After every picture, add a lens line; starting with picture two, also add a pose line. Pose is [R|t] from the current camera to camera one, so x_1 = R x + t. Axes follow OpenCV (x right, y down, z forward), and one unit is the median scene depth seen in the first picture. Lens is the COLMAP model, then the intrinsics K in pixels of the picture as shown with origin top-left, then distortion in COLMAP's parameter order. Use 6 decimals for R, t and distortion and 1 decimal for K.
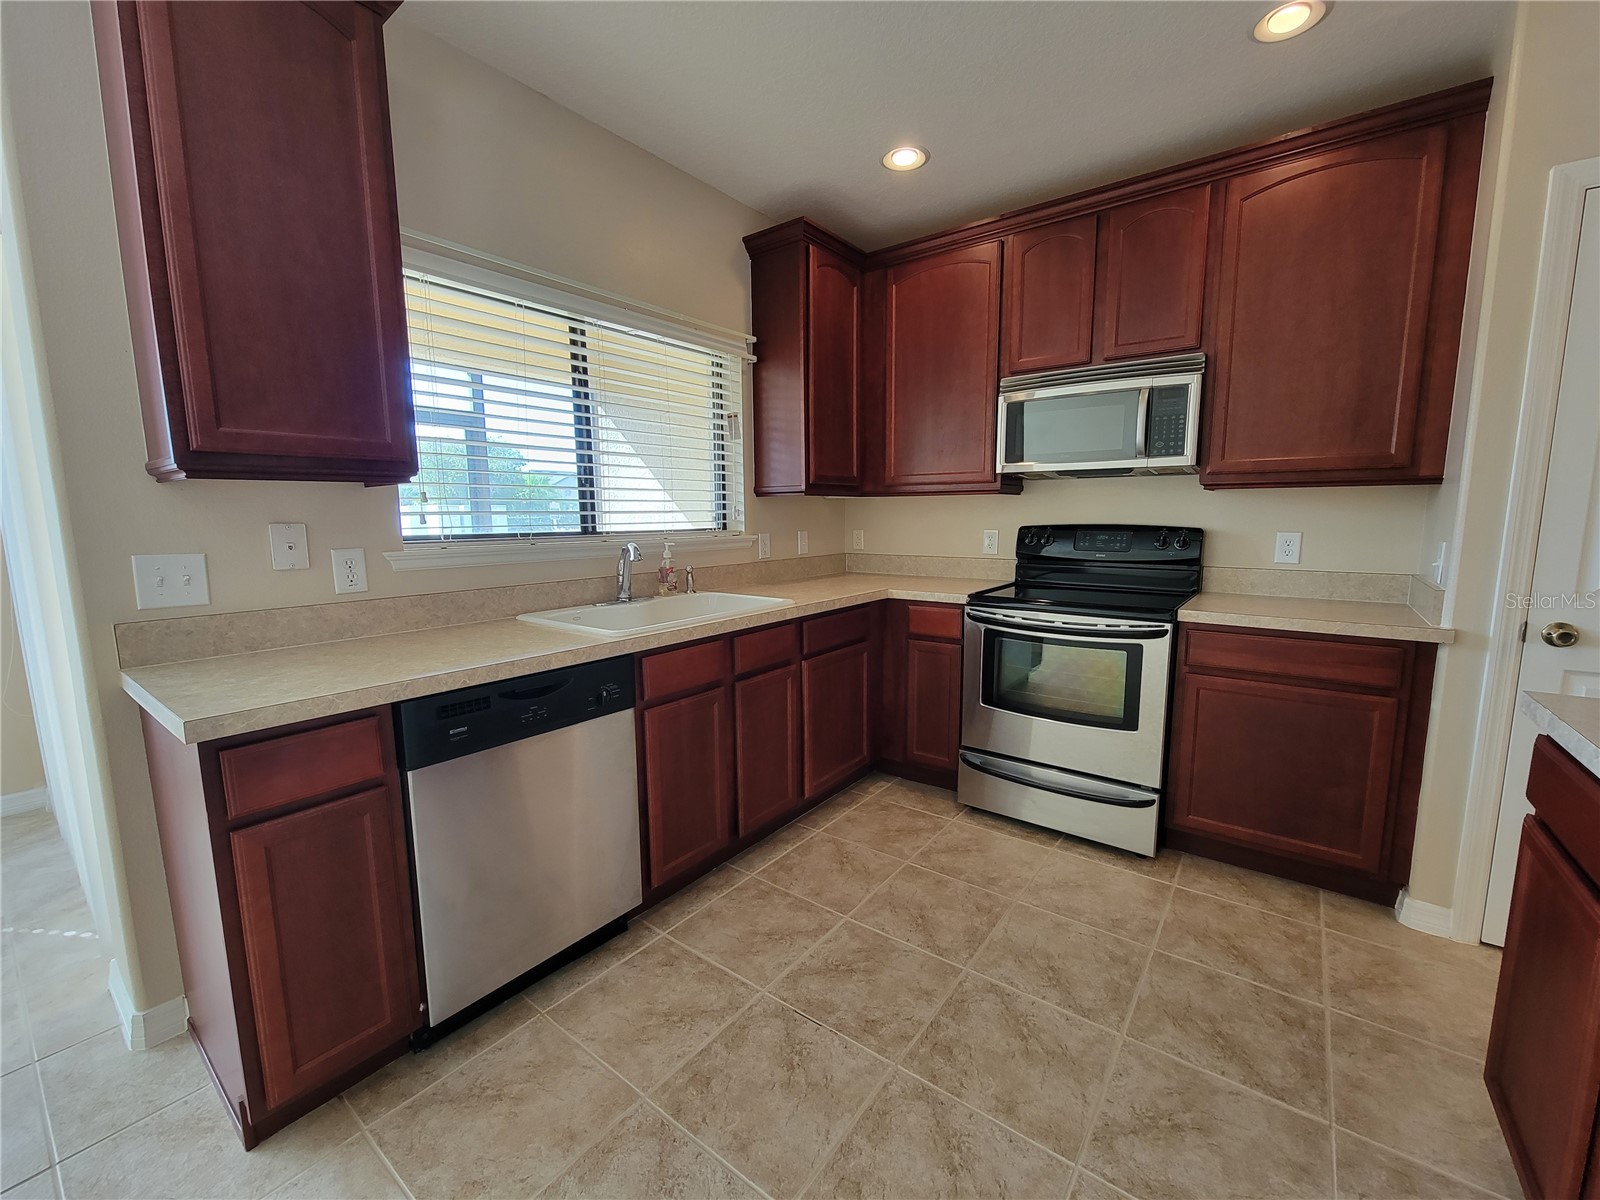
lens RADIAL K [[654.5, 0, 806.8], [0, 654.5, 604.4], [0, 0, 1]] dist [-0.003556, 0.000074]
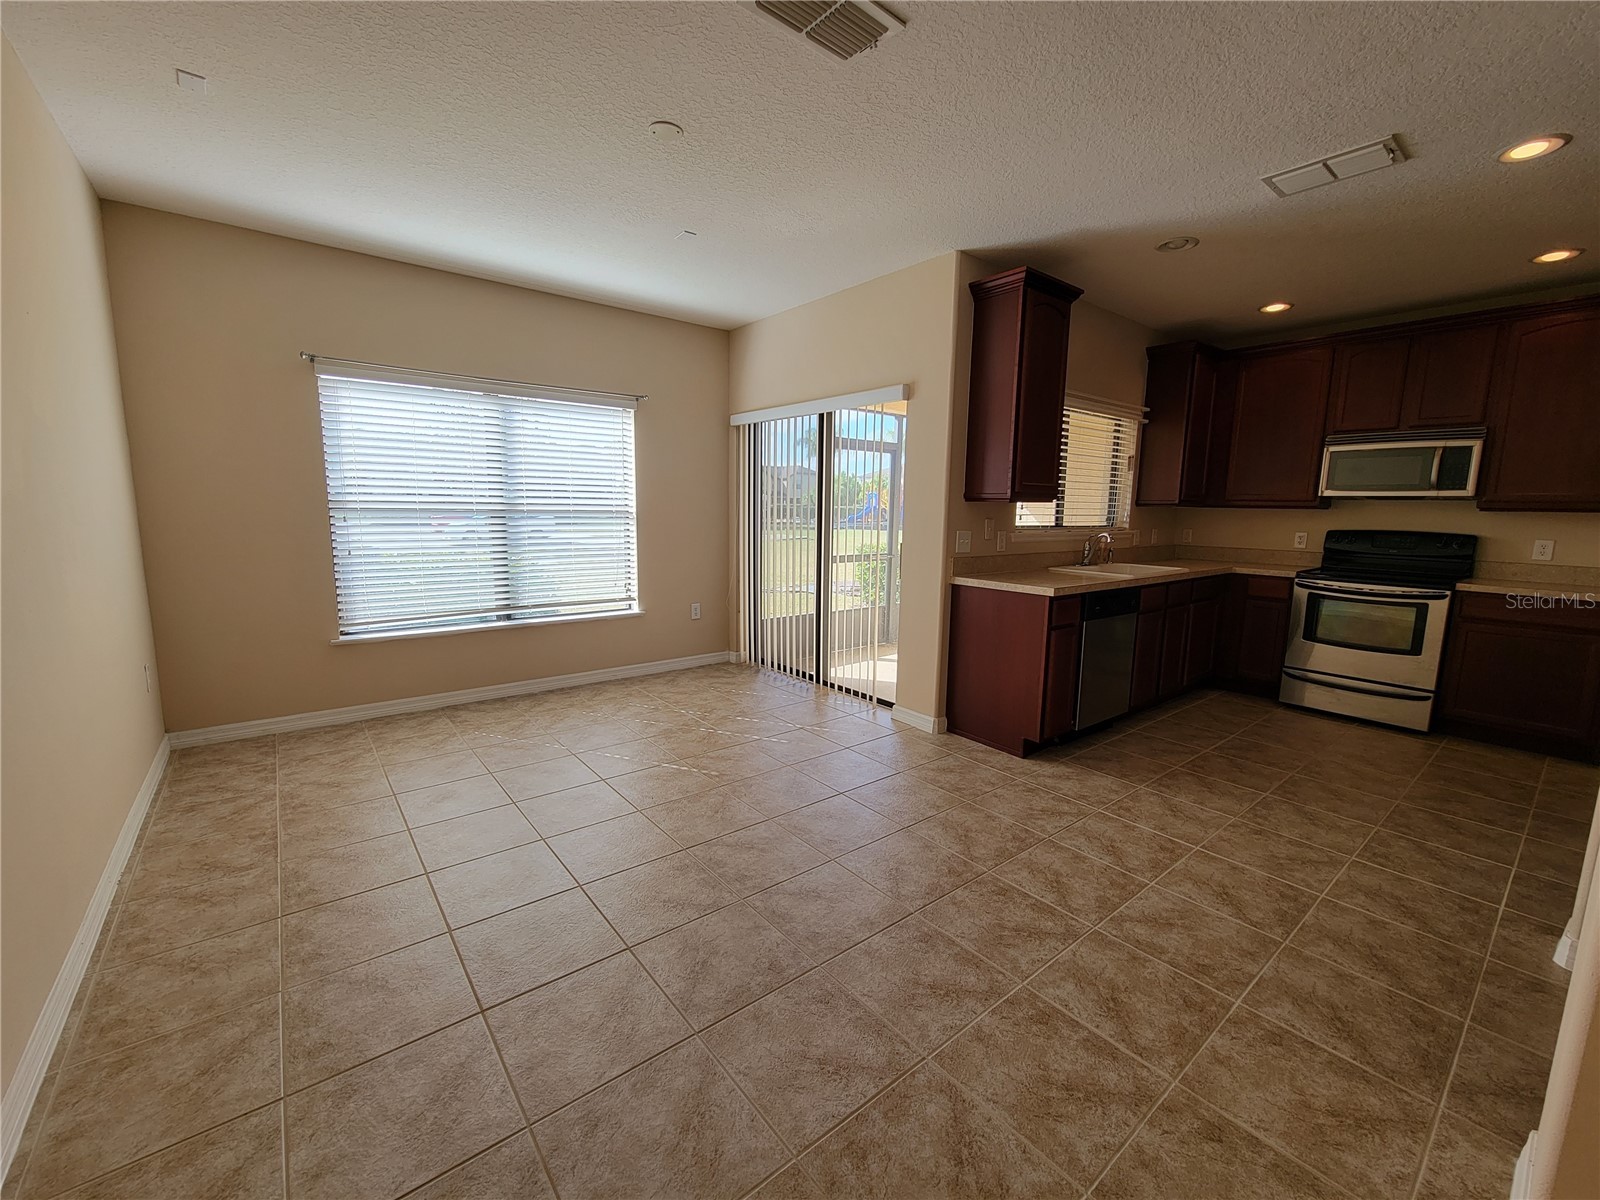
lens RADIAL K [[654.5, 0, 798.3], [0, 654.5, 605.2], [0, 0, 1]] dist [-0.003556, 0.000074]
pose [[0.968077, 0.058663, -0.243691, -0.615350], [-0.056450, 0.998276, 0.016059, 0.125181], [0.244213, -0.001790, 0.969720, -0.972019]]
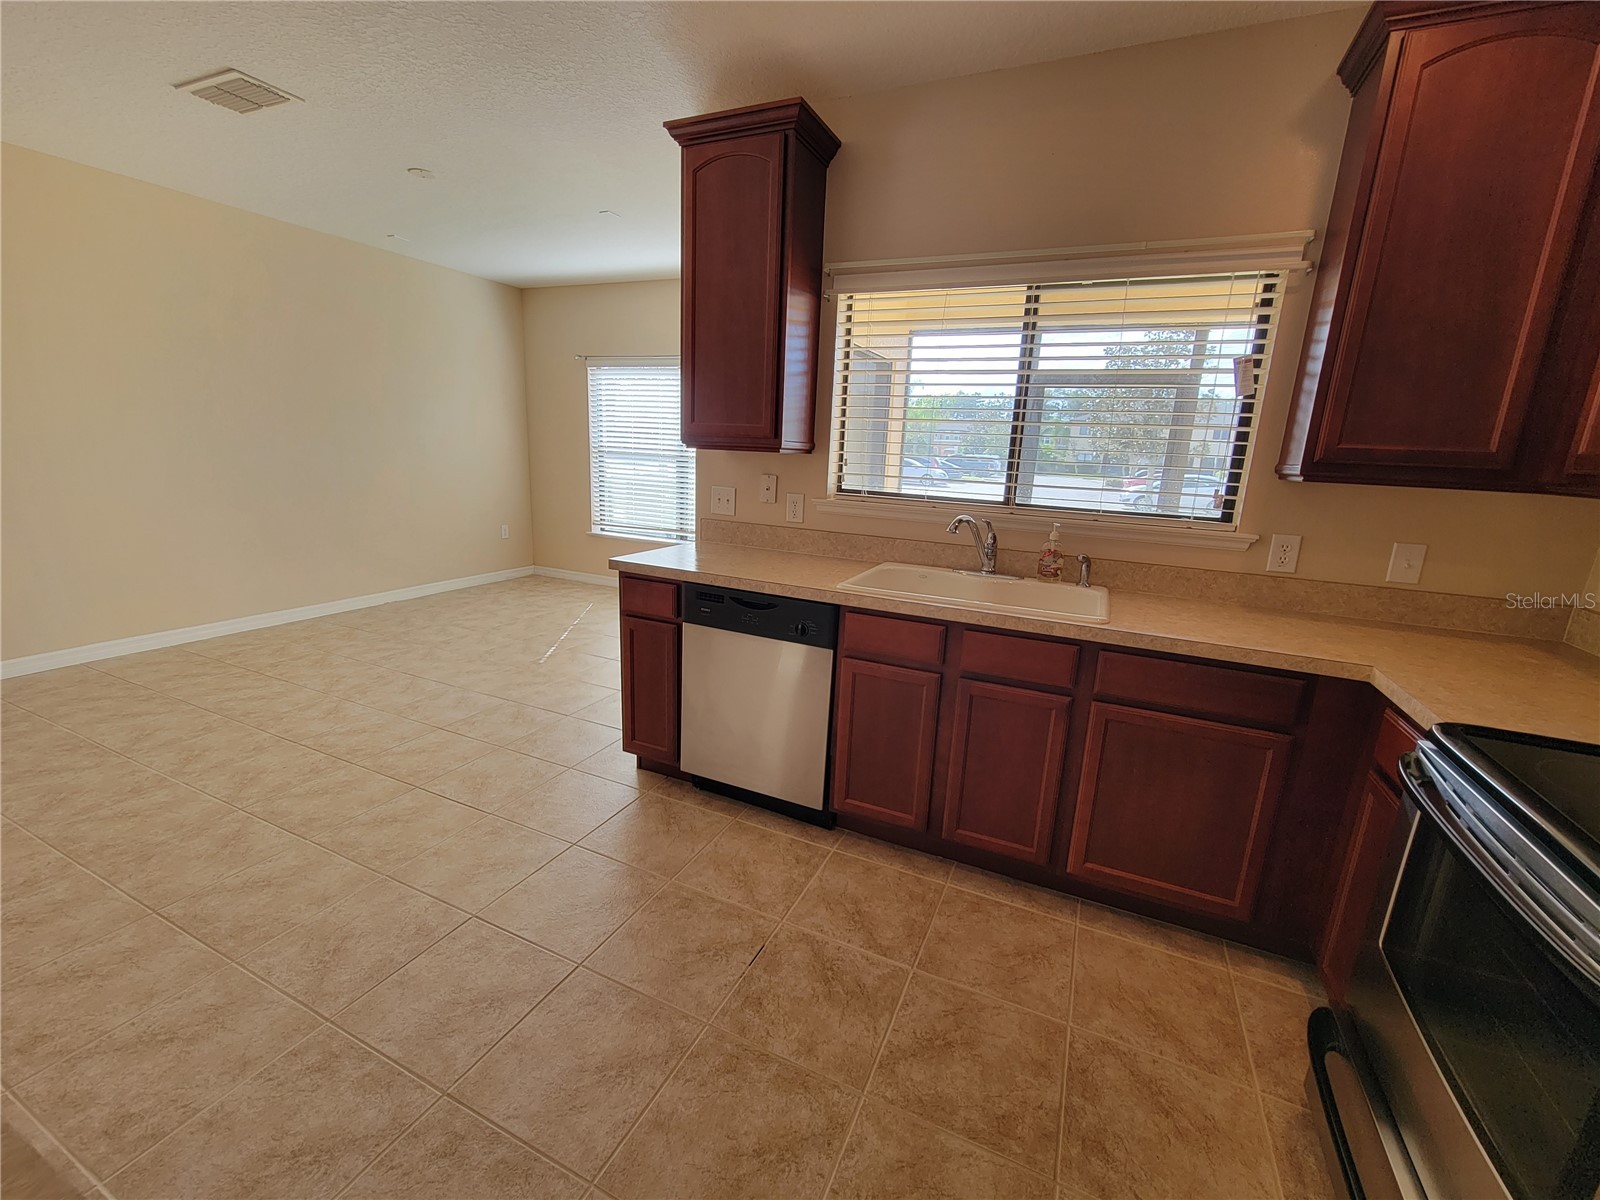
lens RADIAL K [[654.5, 0, 807.3], [0, 654.5, 601.3], [0, 0, 1]] dist [-0.003556, 0.000074]
pose [[0.215748, 0.240817, -0.946288, 0.630142], [-0.182049, 0.962039, 0.203319, -0.121065], [0.959328, 0.128405, 0.251399, 0.503362]]
